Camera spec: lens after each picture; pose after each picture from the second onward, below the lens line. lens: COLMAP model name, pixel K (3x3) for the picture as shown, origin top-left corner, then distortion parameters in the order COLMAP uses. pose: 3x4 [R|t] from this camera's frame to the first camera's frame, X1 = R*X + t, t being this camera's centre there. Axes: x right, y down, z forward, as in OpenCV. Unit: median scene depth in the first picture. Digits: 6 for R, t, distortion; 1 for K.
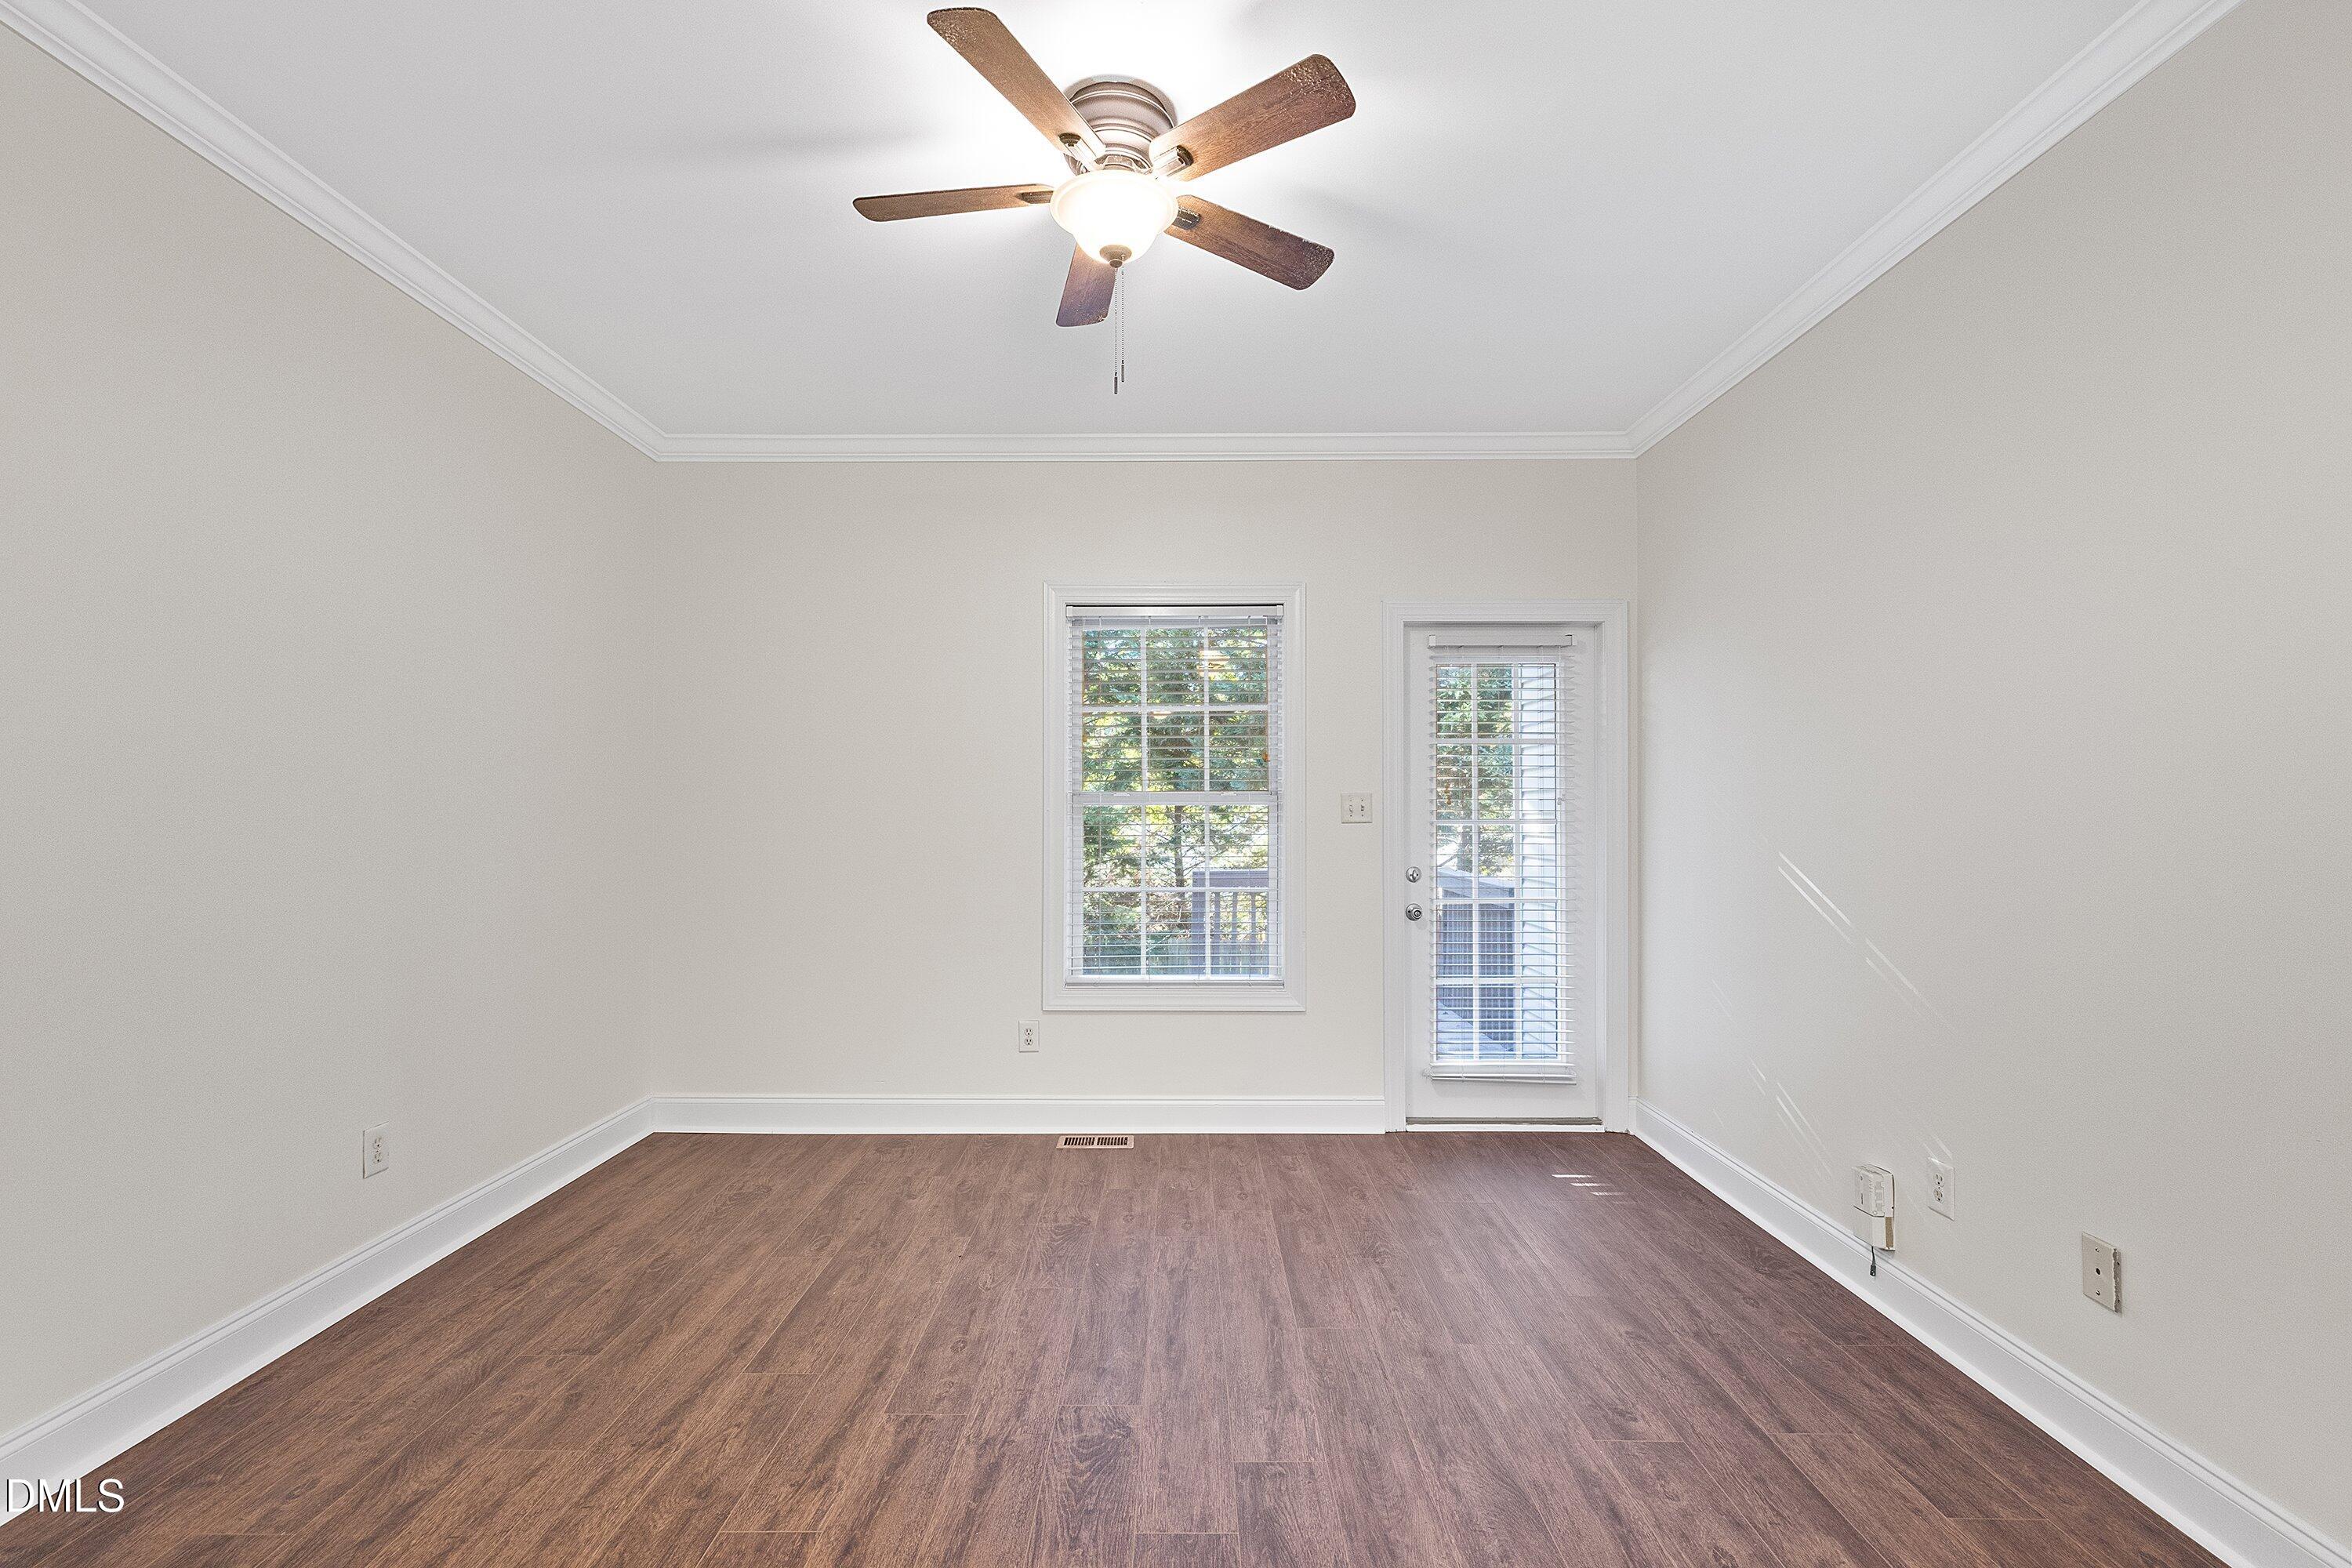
lens RADIAL K [[989.6, 0, 1175.4], [0, 989.6, 798.3], [0, 0, 1]] dist [0.003562, -0.001402]
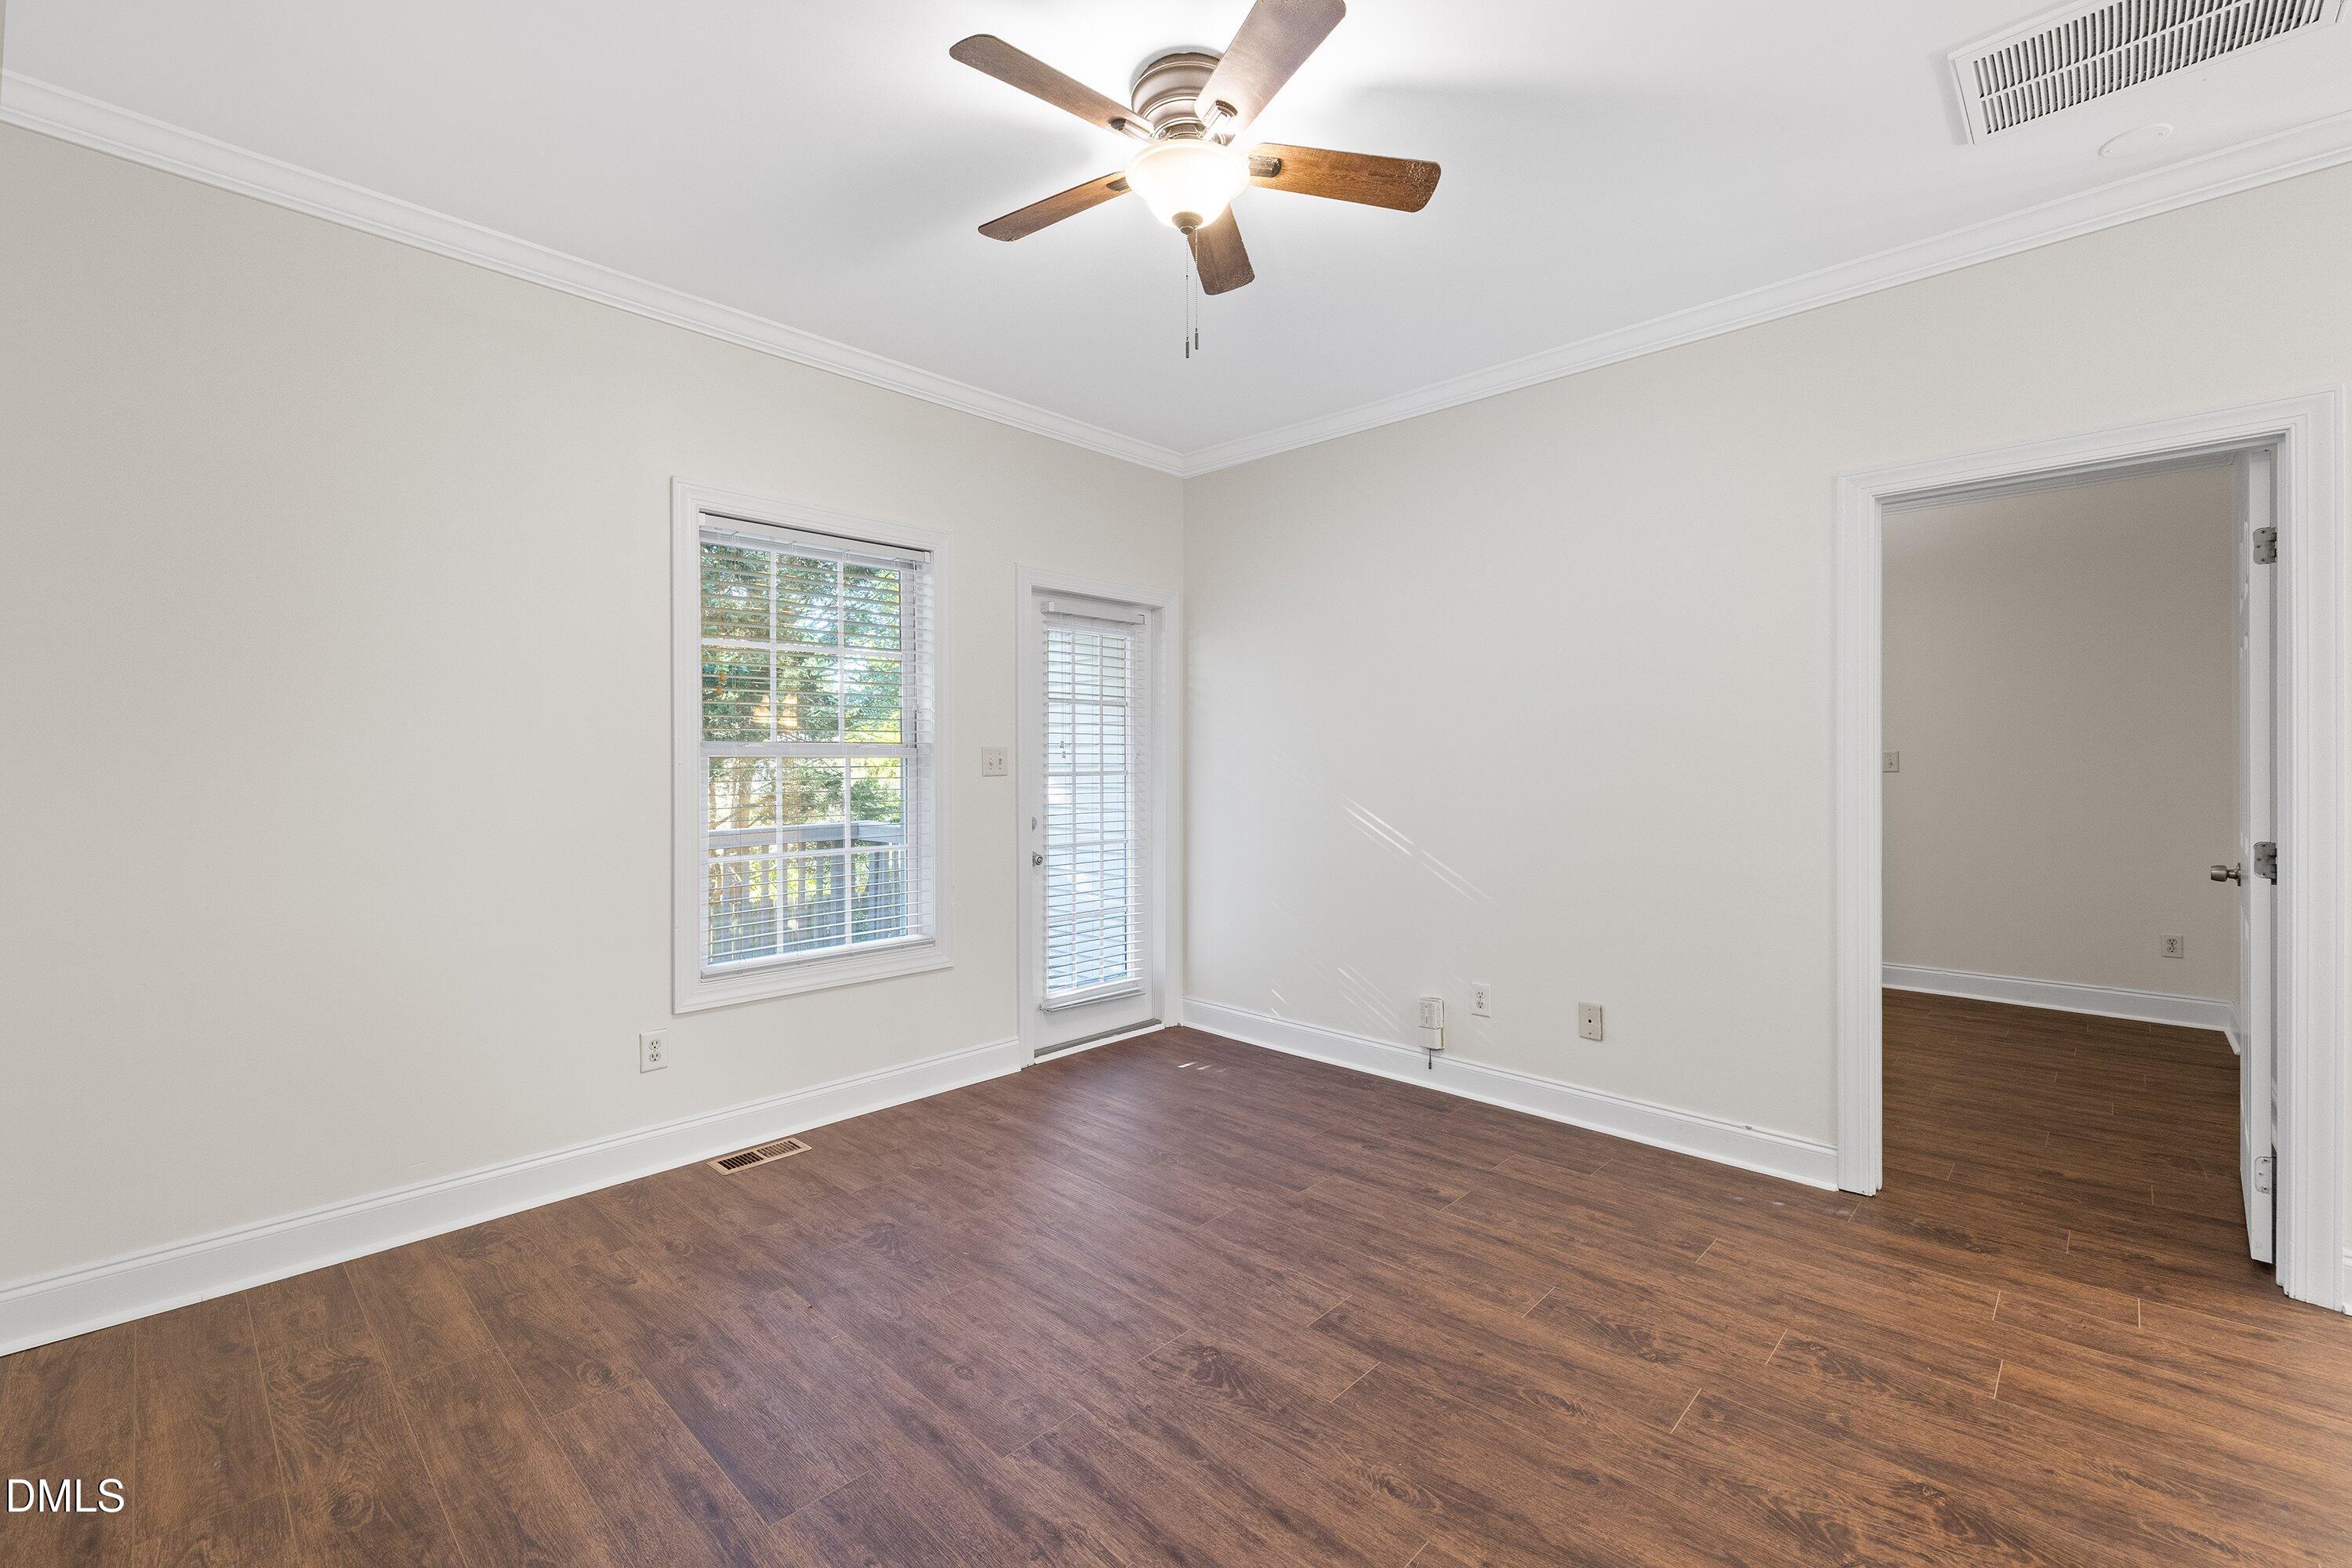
lens RADIAL K [[989.6, 0, 1175.9], [0, 989.6, 764.2], [0, 0, 1]] dist [0.003562, -0.001402]
pose [[0.687482, -0.001474, 0.726200, -0.555796], [-0.008136, 0.999920, 0.009732, 0.001762], [-0.726156, -0.012599, 0.687415, 0.203147]]
